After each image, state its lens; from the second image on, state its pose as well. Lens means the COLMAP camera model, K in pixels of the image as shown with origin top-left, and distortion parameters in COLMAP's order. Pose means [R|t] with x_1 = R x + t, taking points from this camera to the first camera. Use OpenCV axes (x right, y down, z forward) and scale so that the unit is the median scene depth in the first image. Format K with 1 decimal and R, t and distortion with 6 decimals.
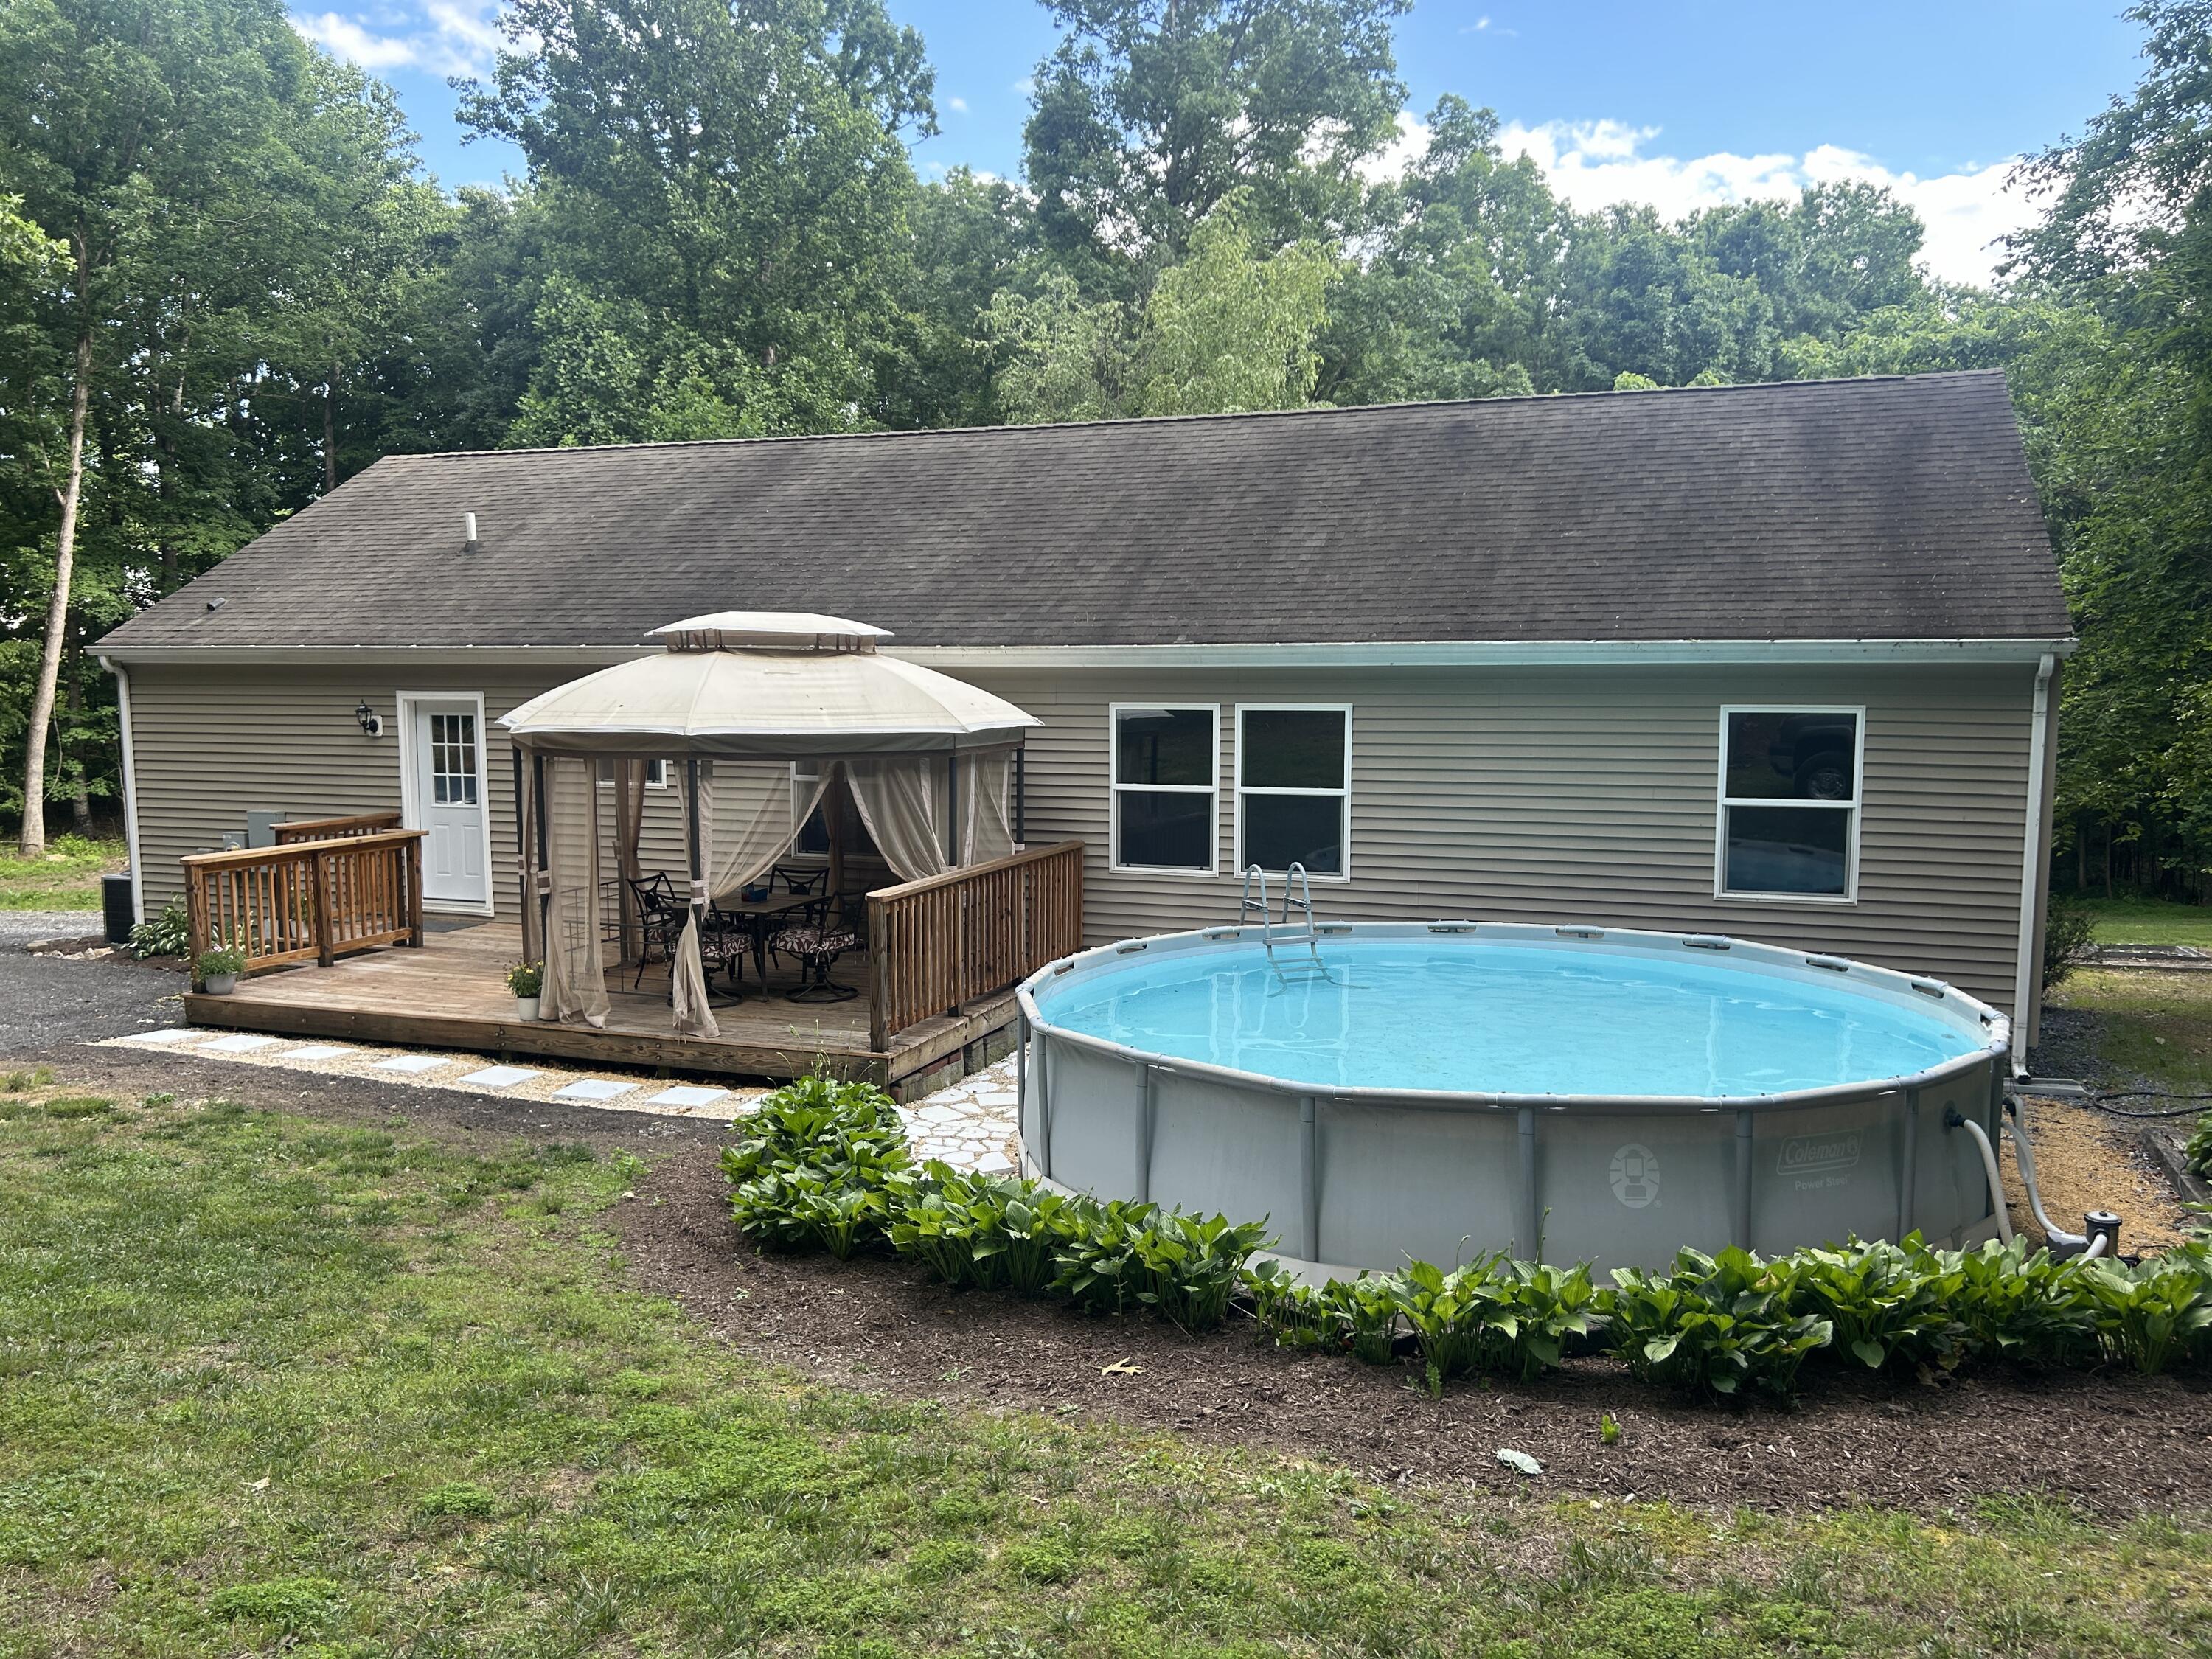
lens RADIAL K [[1651.8, 0, 1109.4], [0, 1651.8, 841.7], [0, 0, 1]] dist [0.031201, -0.004683]
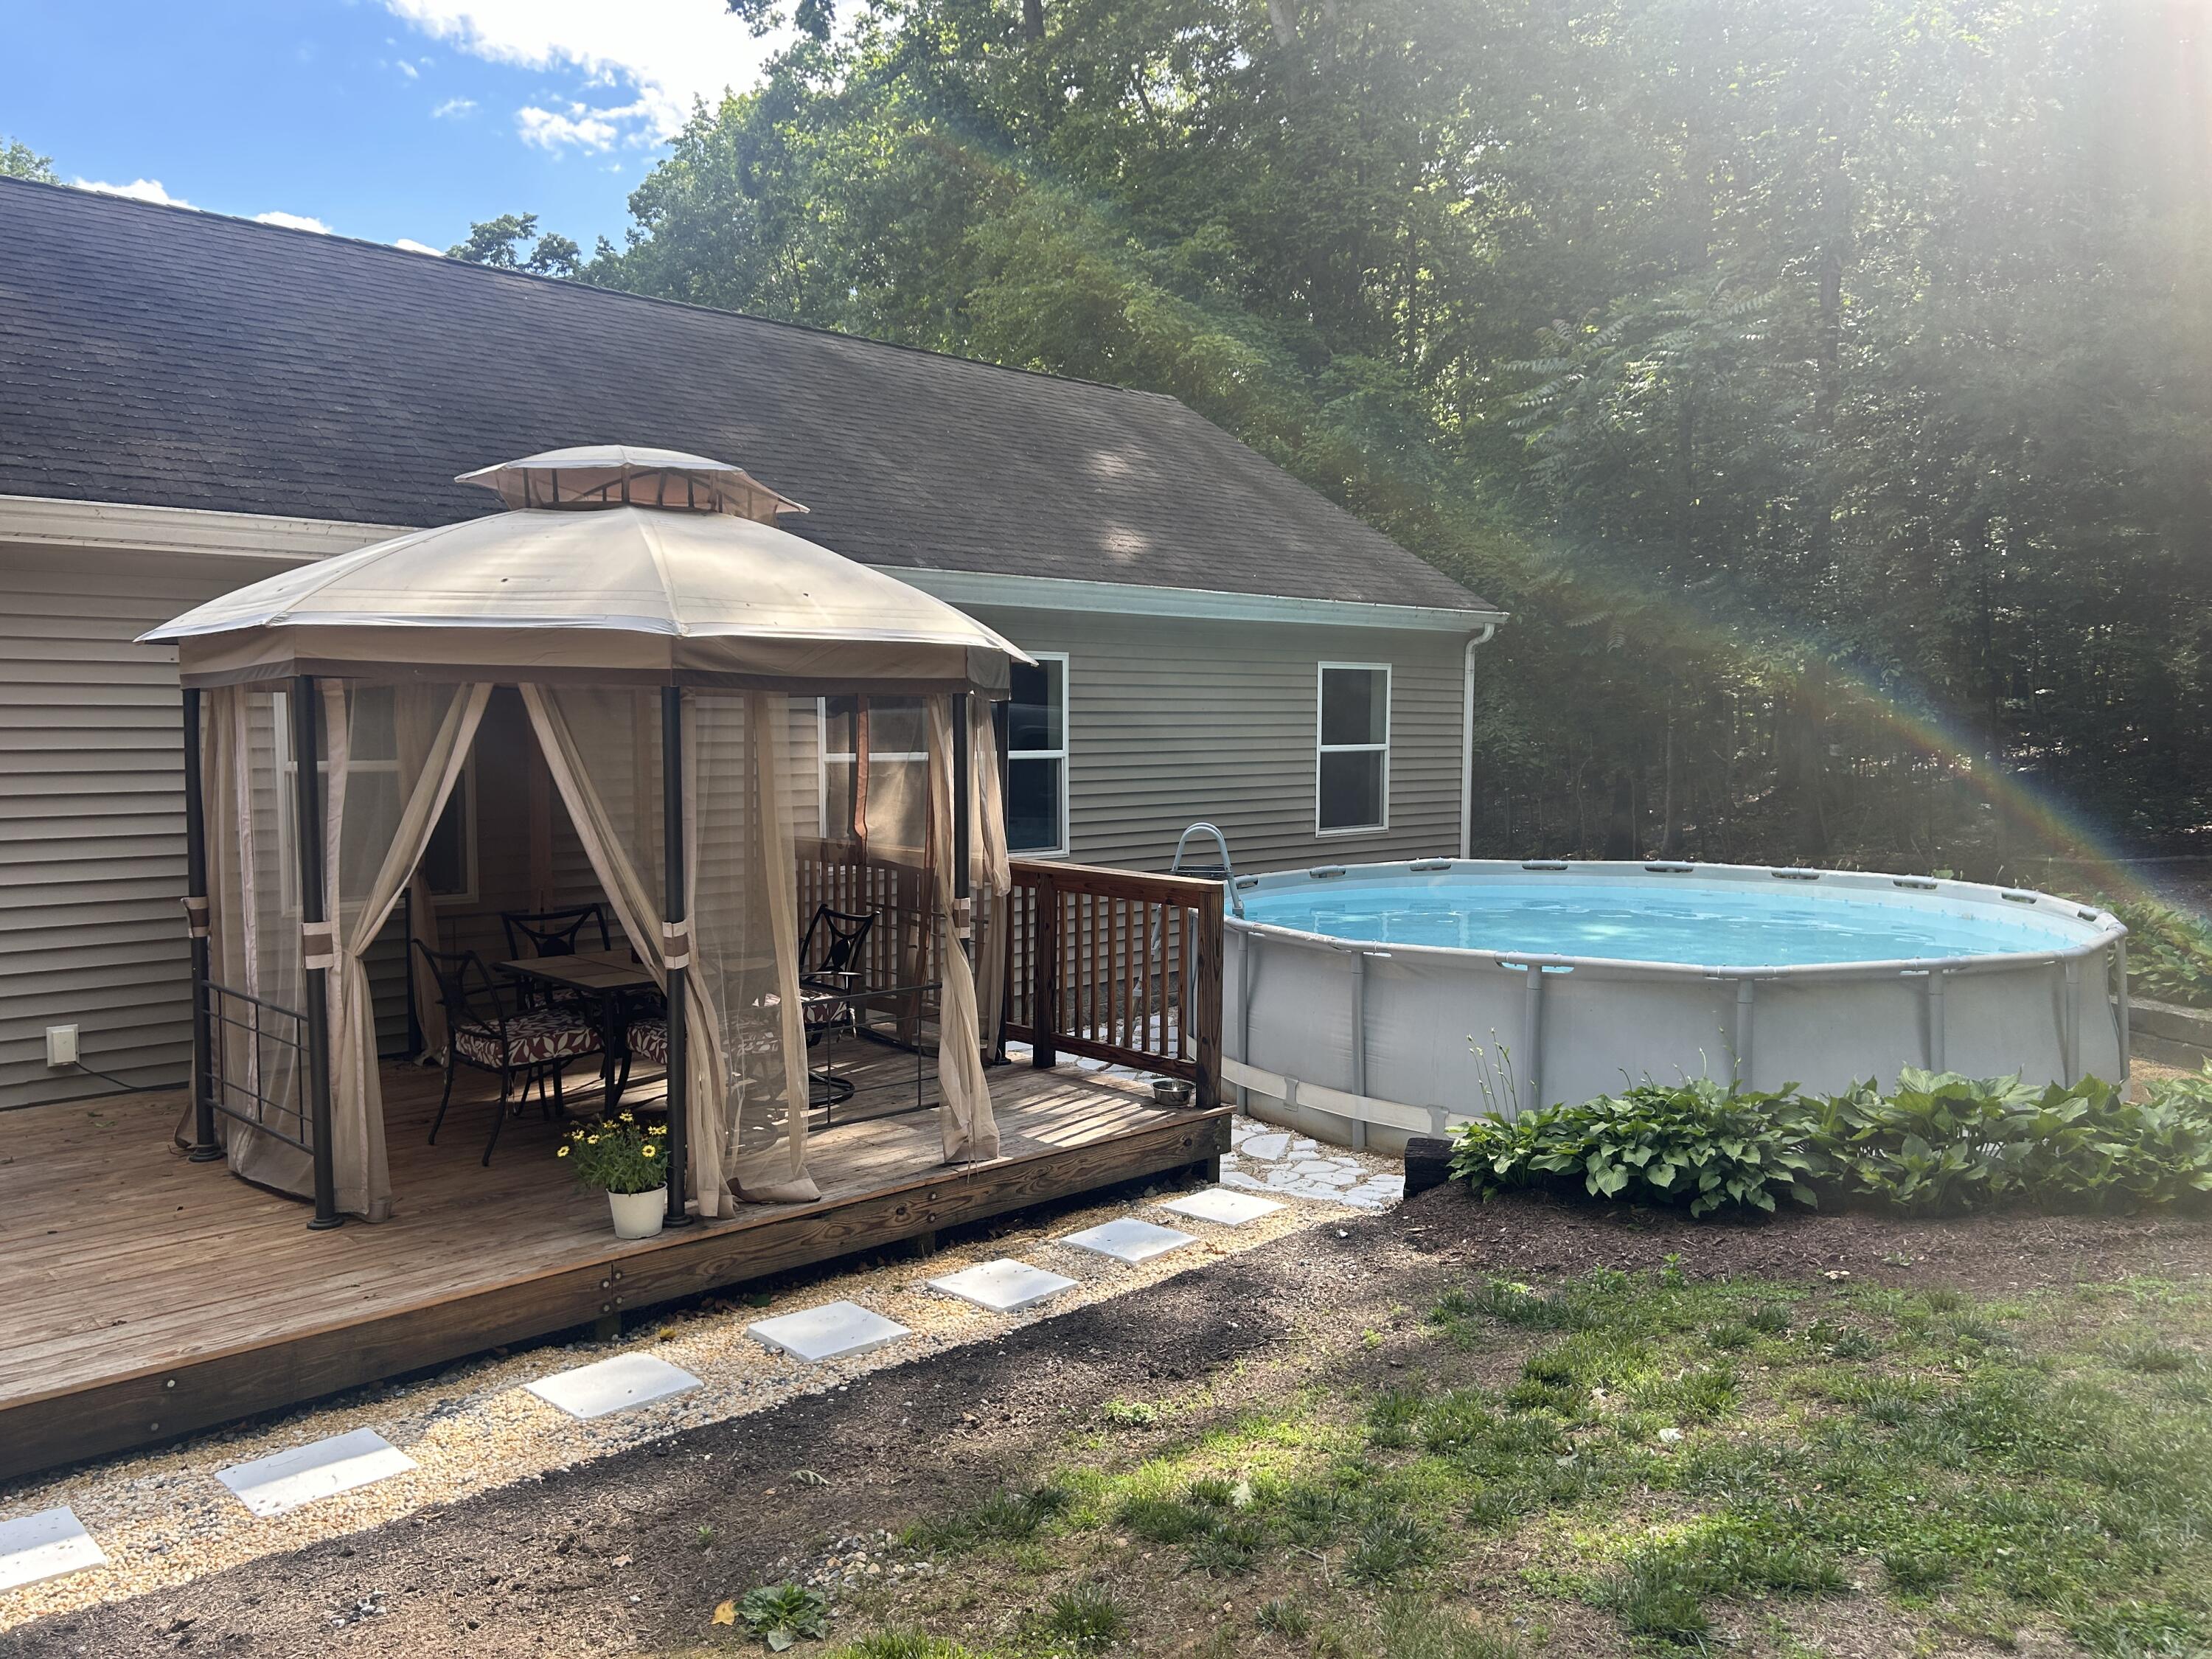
lens RADIAL K [[1651.8, 0, 1105.1], [0, 1651.8, 828.5], [0, 0, 1]] dist [0.031201, -0.004683]
pose [[0.438607, -0.058998, 0.896740, -0.643086], [0.090568, 0.995664, 0.021209, -0.006675], [-0.894104, 0.071914, 0.442049, 0.597002]]
